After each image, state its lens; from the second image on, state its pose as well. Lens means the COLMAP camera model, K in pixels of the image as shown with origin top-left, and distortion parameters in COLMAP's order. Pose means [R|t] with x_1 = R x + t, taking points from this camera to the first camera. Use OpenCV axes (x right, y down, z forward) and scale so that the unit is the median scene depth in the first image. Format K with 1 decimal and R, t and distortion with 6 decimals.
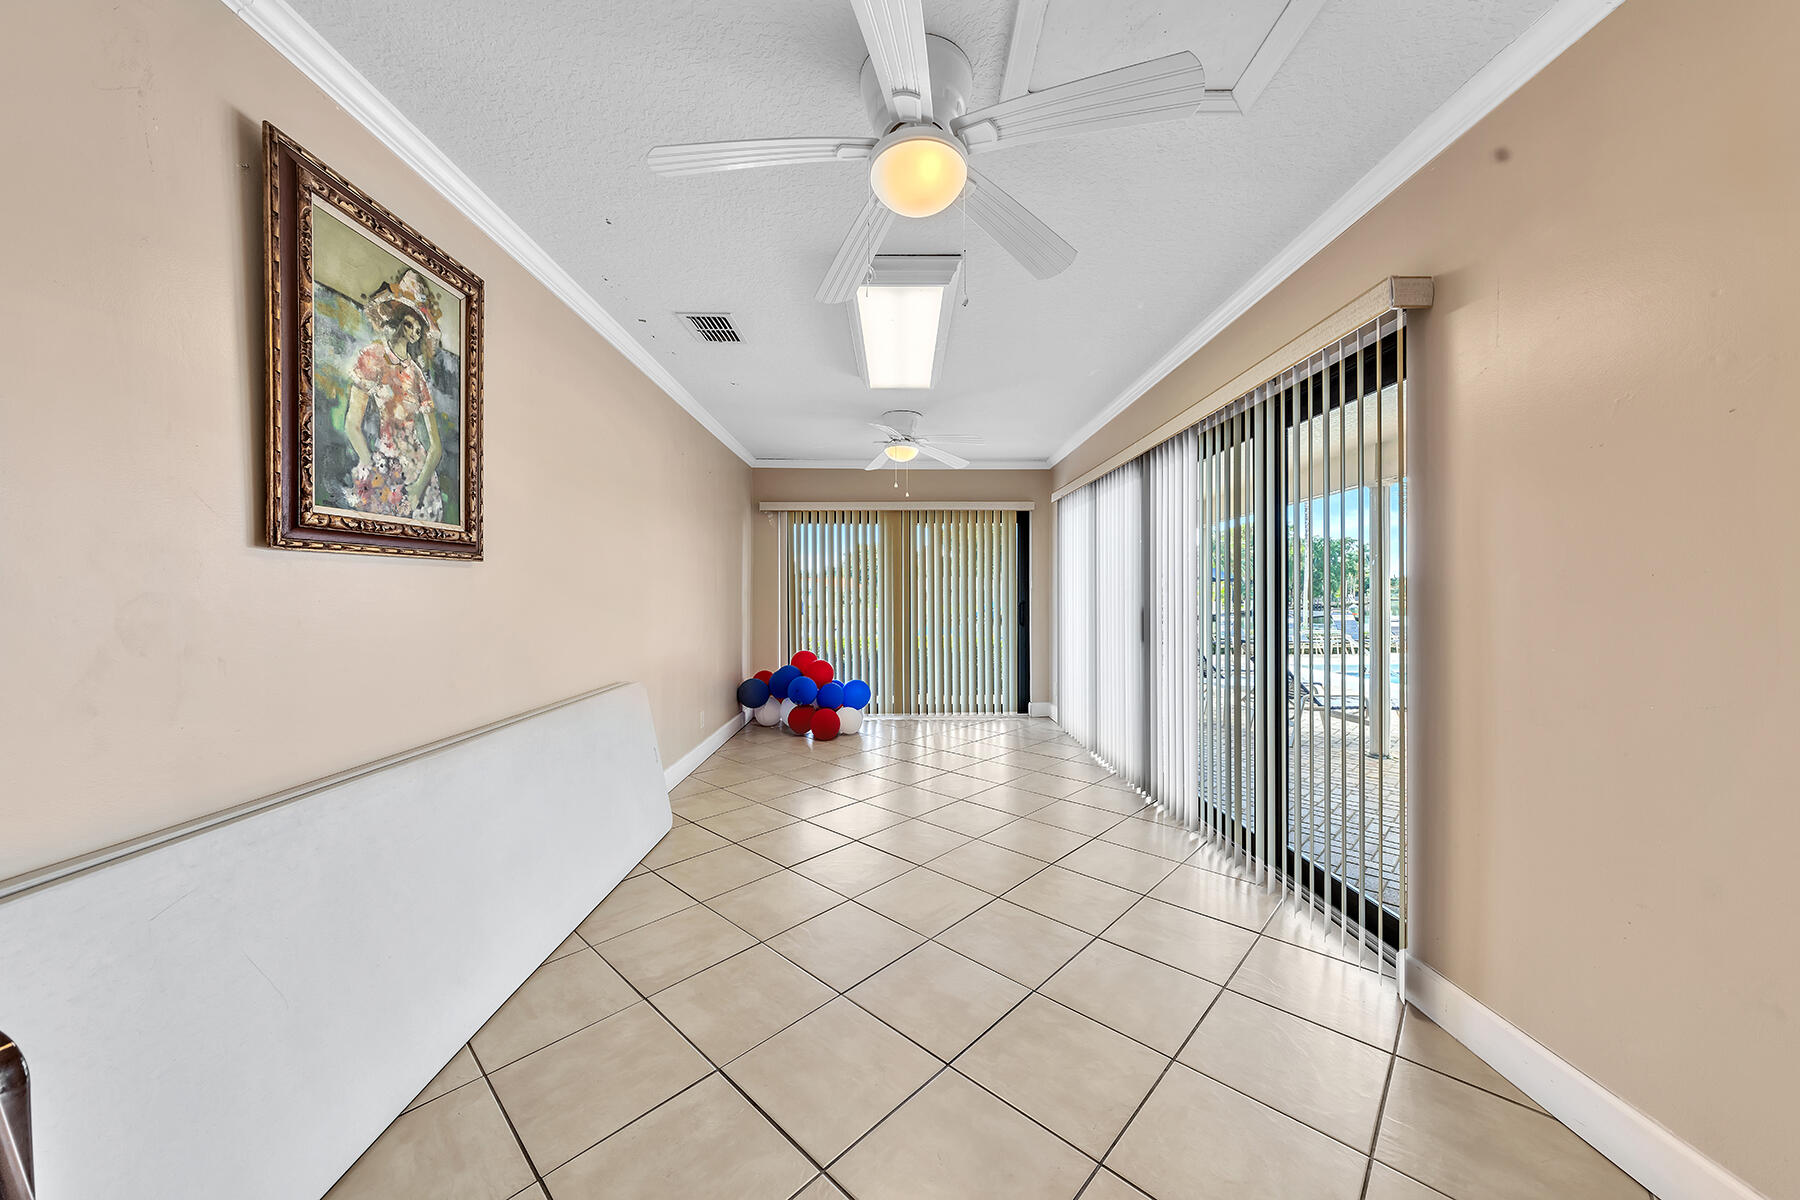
lens RADIAL K [[636.2, 0, 911.3], [0, 636.2, 592.7], [0, 0, 1]] dist [-0.000741, -0.000674]
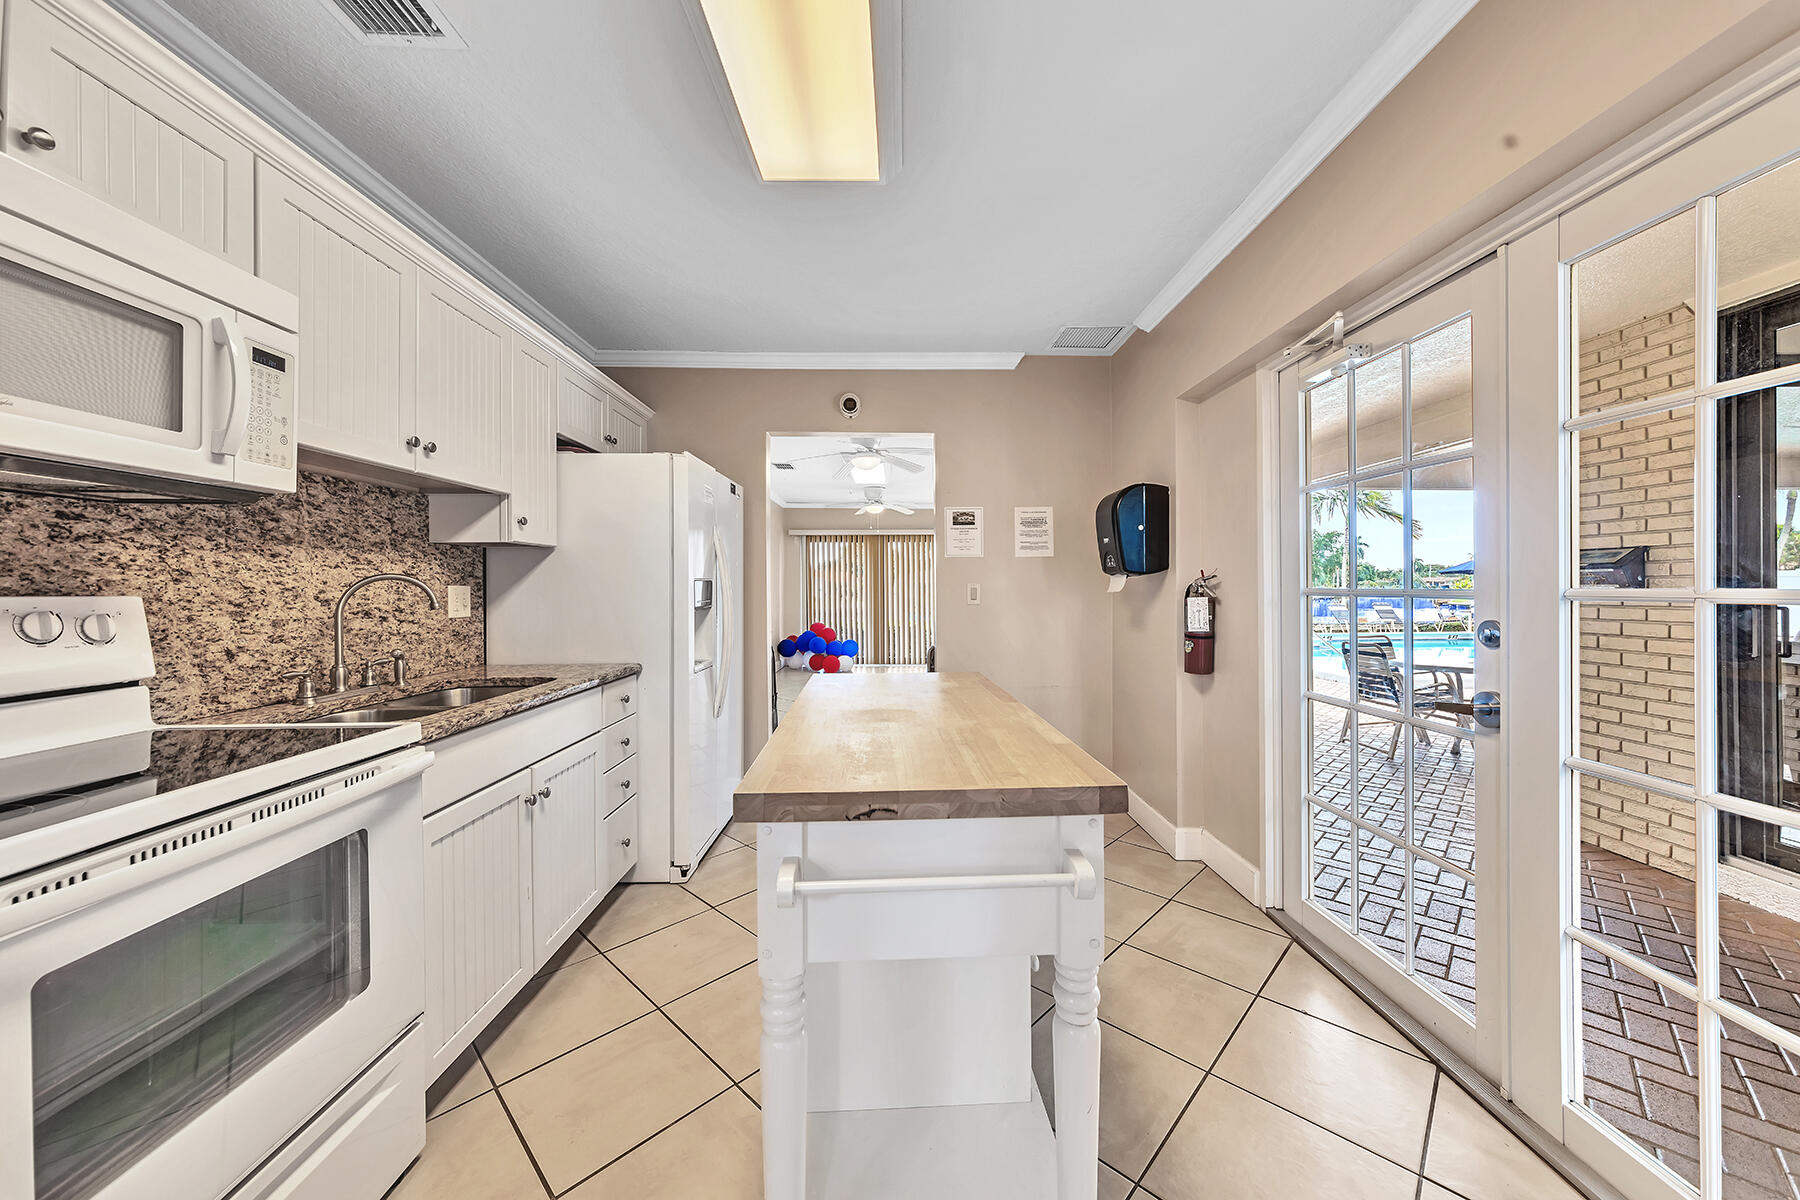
lens RADIAL K [[636.2, 0, 906.4], [0, 636.2, 587.7], [0, 0, 1]] dist [-0.000741, -0.000674]
pose [[0.999994, -0.003076, -0.001817, 0.062301], [0.003078, 0.999995, 0.001124, 0.001567], [0.001813, -0.001129, 0.999998, -0.631203]]
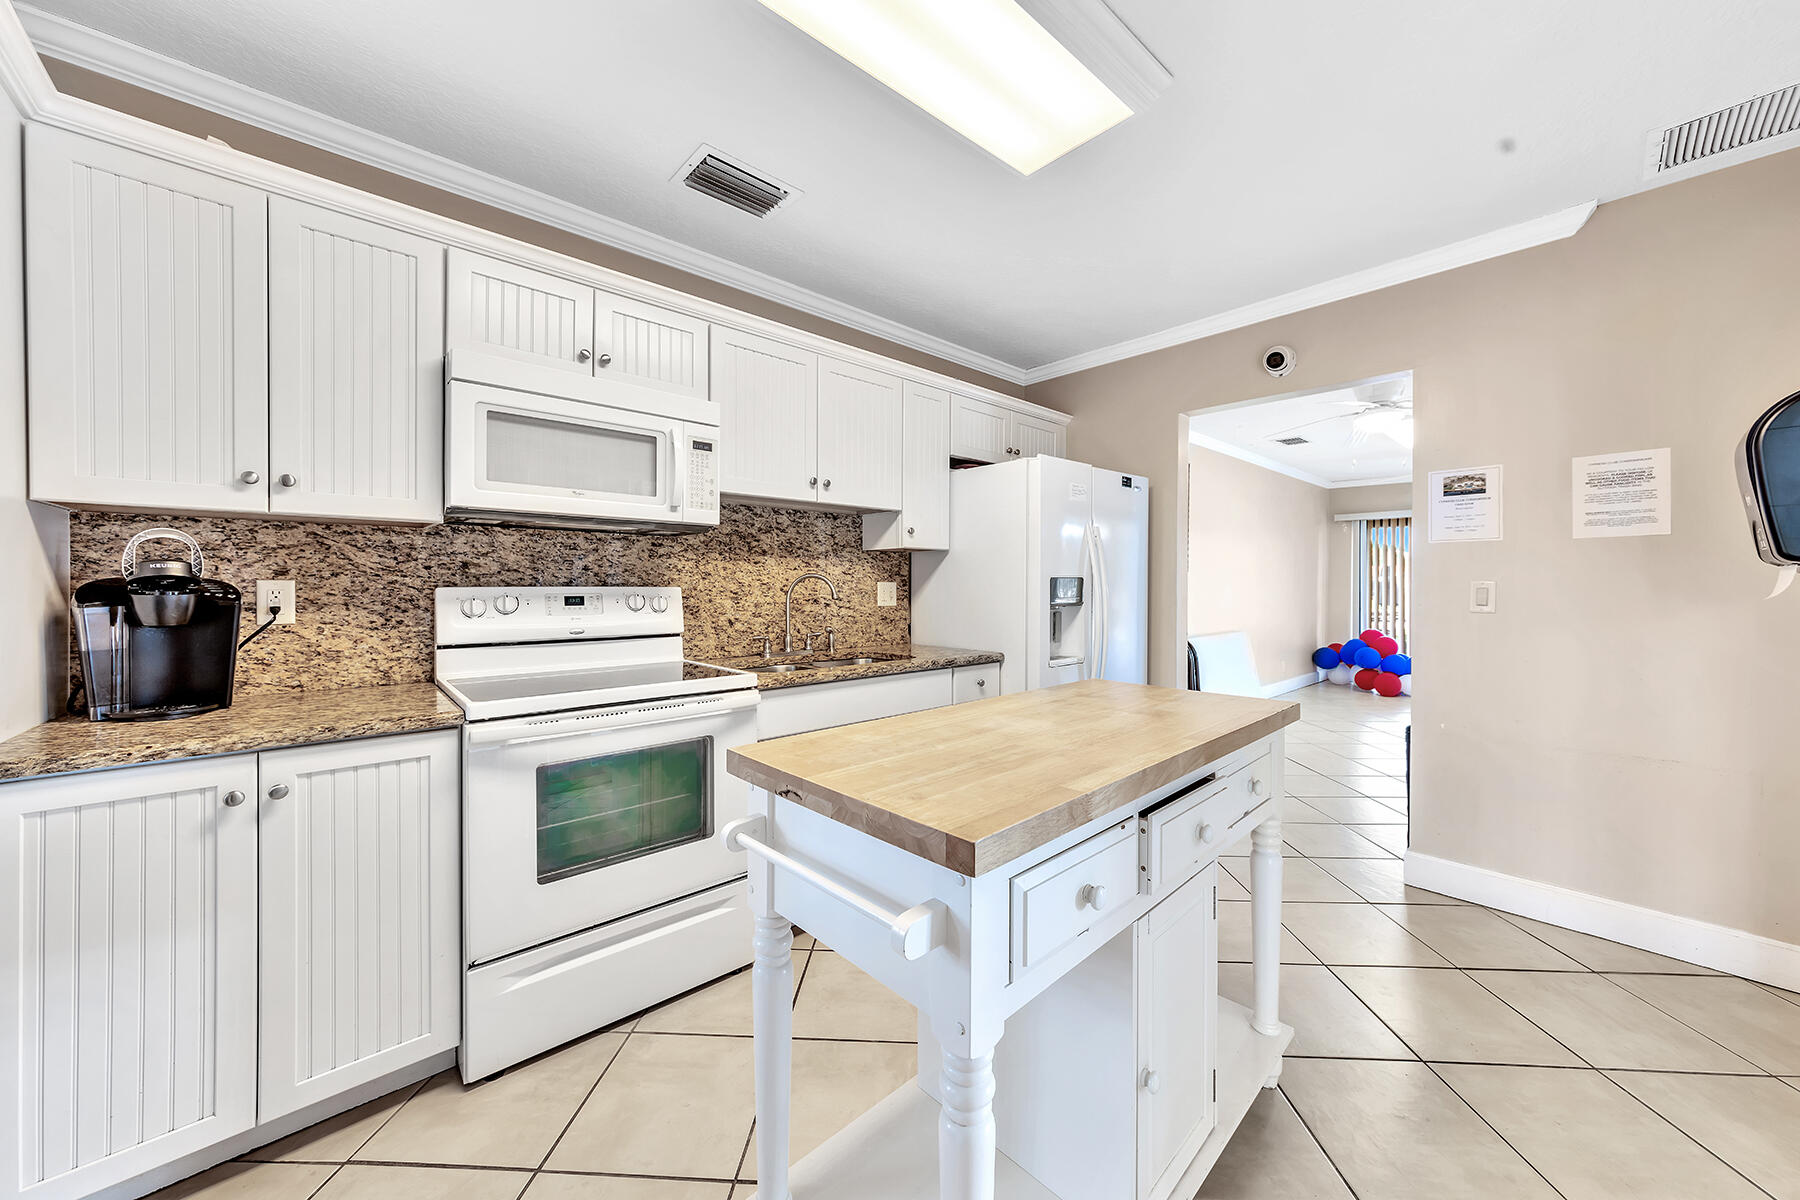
lens RADIAL K [[636.2, 0, 900.9], [0, 636.2, 587.6], [0, 0, 1]] dist [-0.000741, -0.000674]
pose [[0.653249, 0.006863, -0.757112, 0.184499], [-0.003465, 0.999976, 0.006075, 0.001350], [0.757135, -0.001345, 0.653256, -0.570702]]
